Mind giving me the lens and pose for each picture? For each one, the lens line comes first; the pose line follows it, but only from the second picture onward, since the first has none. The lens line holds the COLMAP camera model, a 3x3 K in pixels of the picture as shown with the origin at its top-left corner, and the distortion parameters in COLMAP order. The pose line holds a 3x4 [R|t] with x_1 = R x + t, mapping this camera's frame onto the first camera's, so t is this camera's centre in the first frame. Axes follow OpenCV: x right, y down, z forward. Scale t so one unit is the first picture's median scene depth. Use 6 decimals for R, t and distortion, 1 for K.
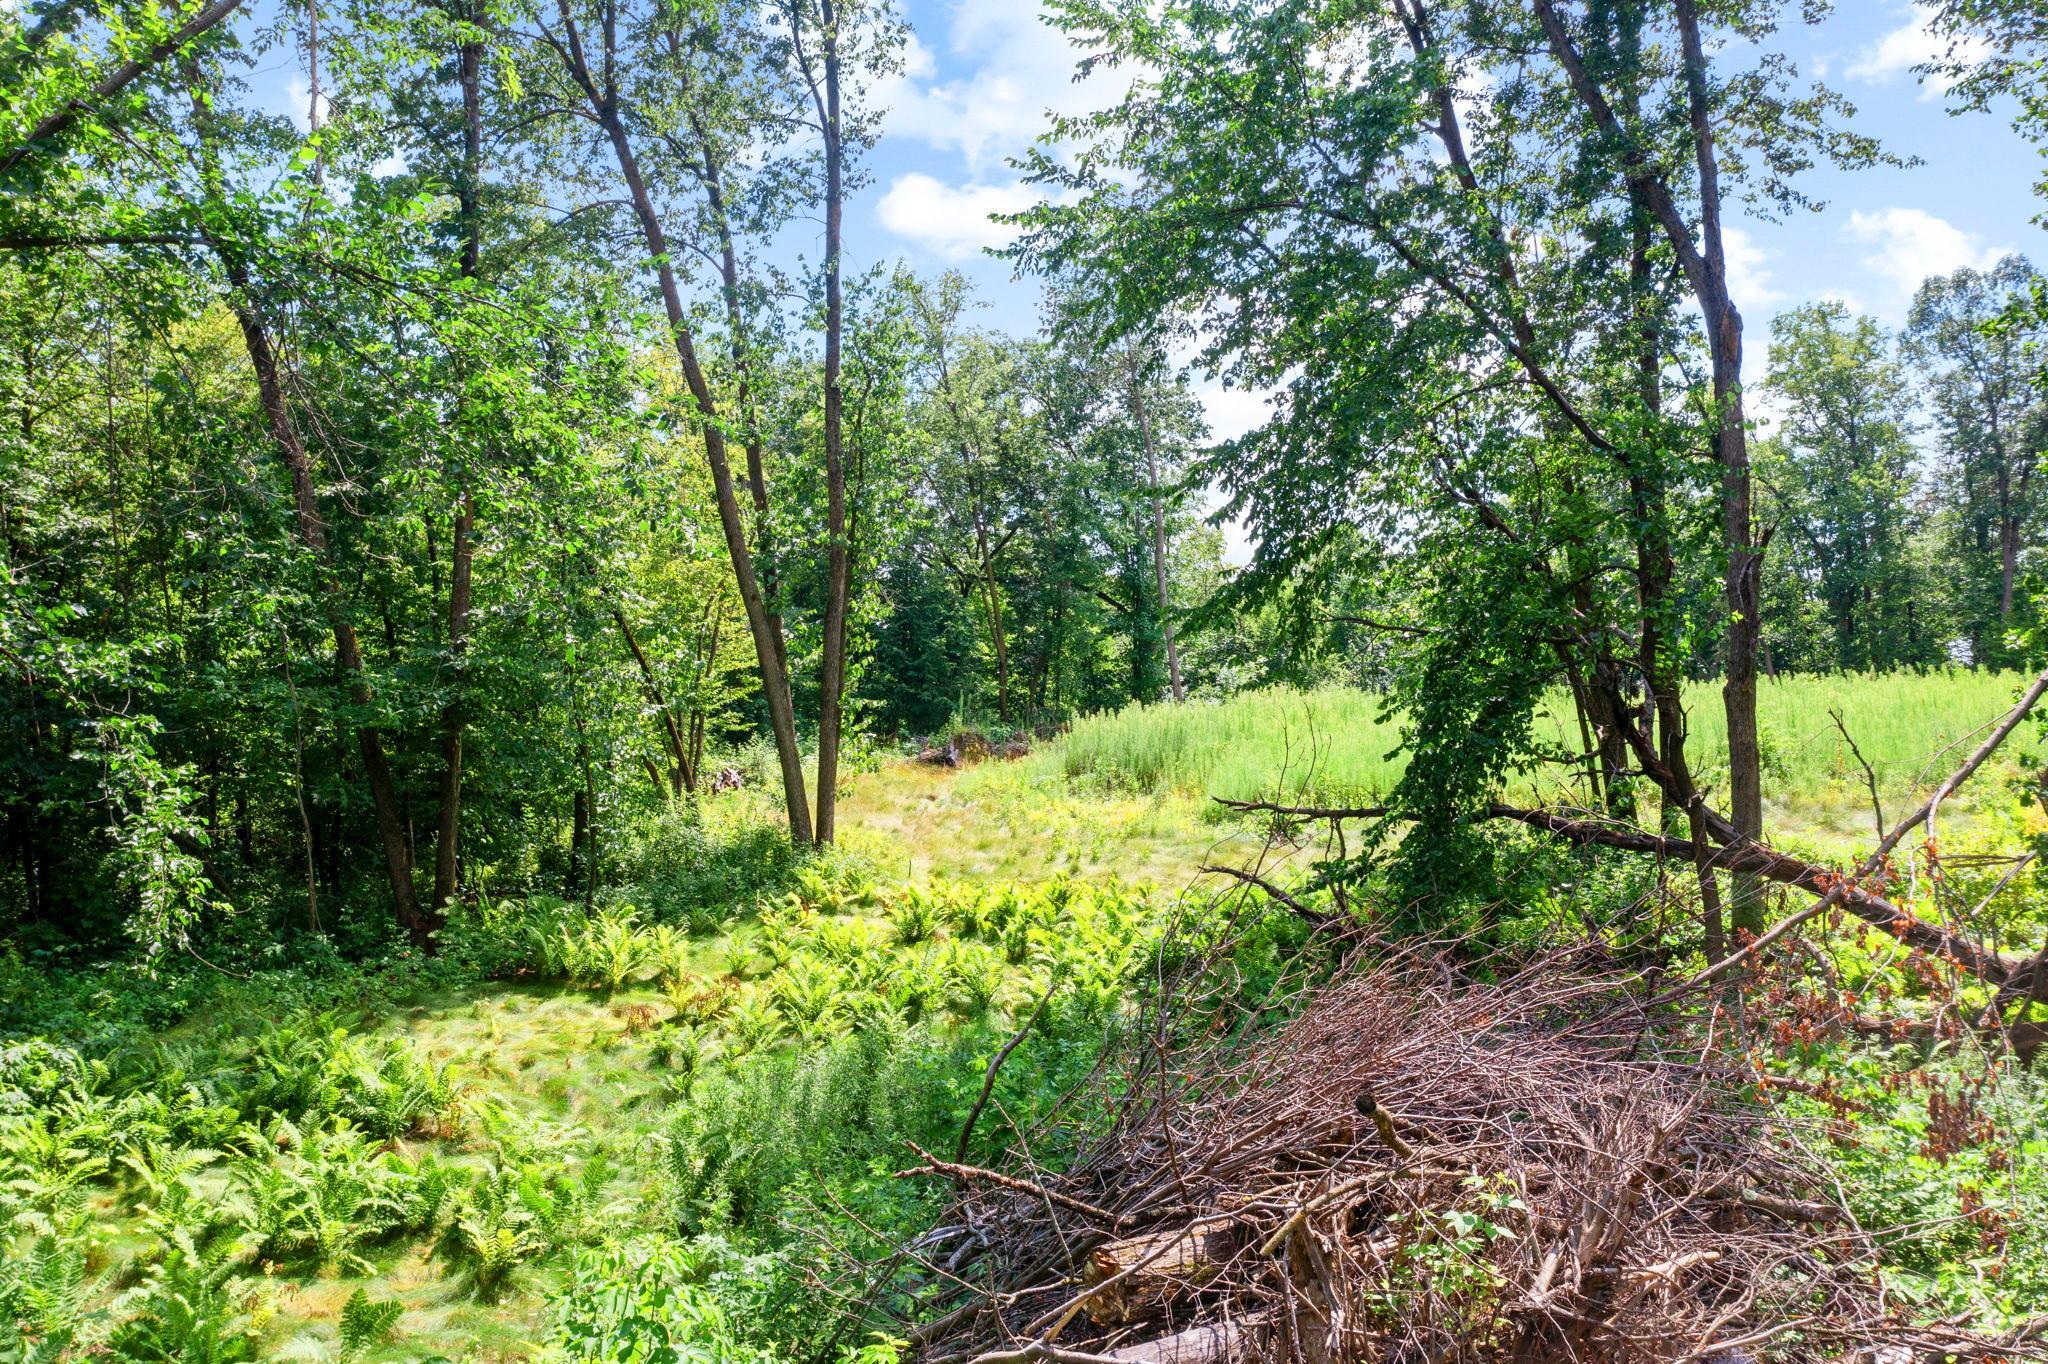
lens RADIAL K [[1616.8, 0, 1021.4], [0, 1616.8, 682.3], [0, 0, 1]] dist [-0.017851, -0.005185]
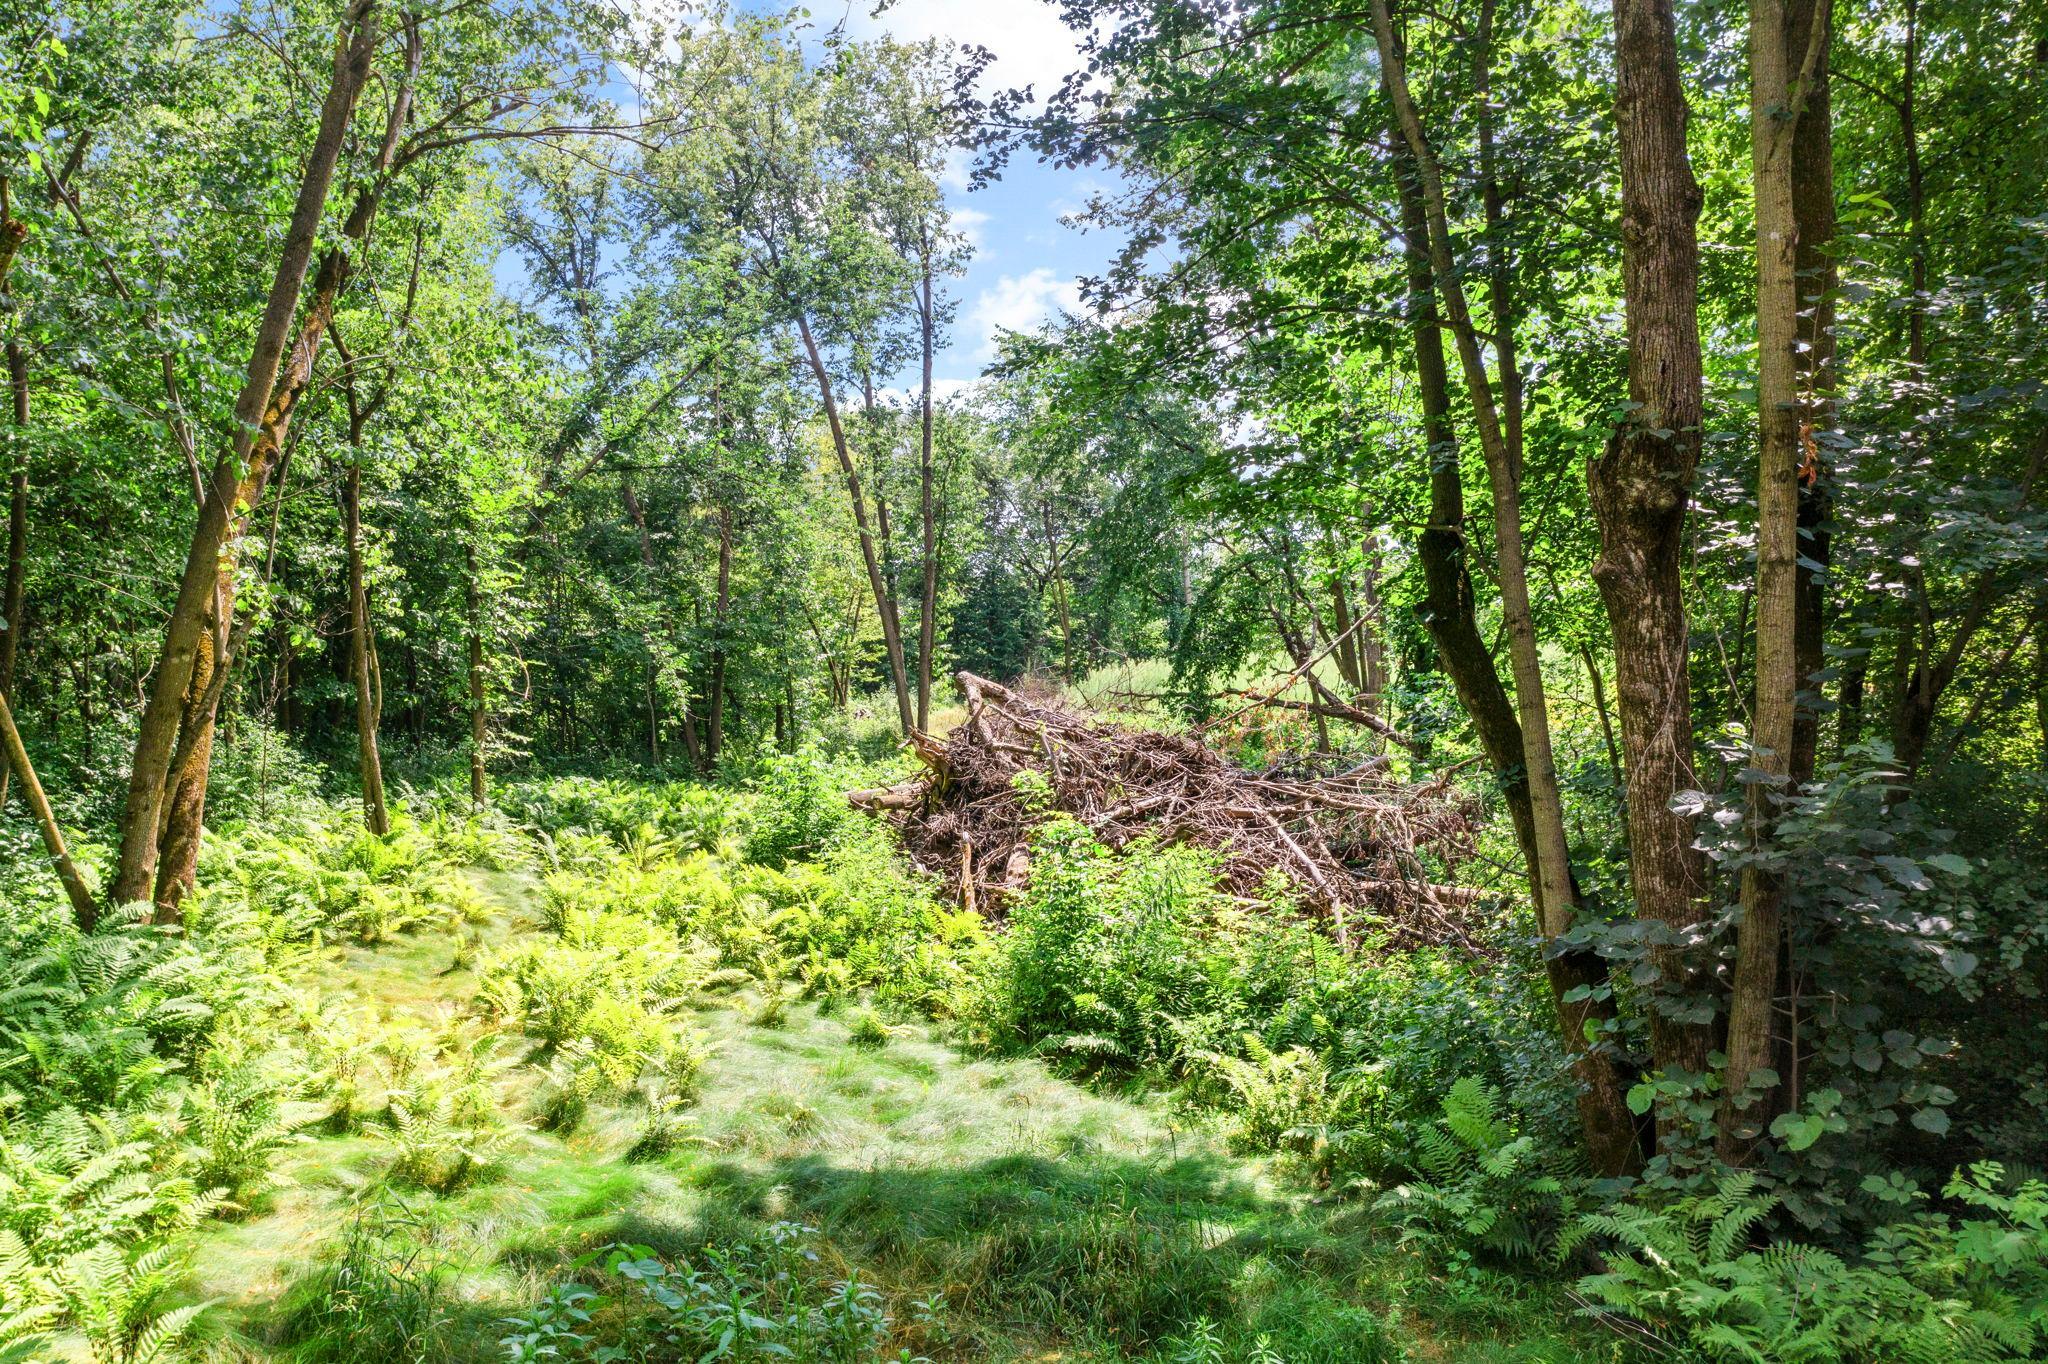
lens RADIAL K [[1616.8, 0, 1021.4], [0, 1616.8, 682.3], [0, 0, 1]] dist [-0.017851, -0.005185]
pose [[0.996873, -0.000783, -0.079014, 0.112927], [0.001038, 0.999994, 0.003191, 0.036211], [0.079011, -0.003263, 0.996868, -0.664822]]
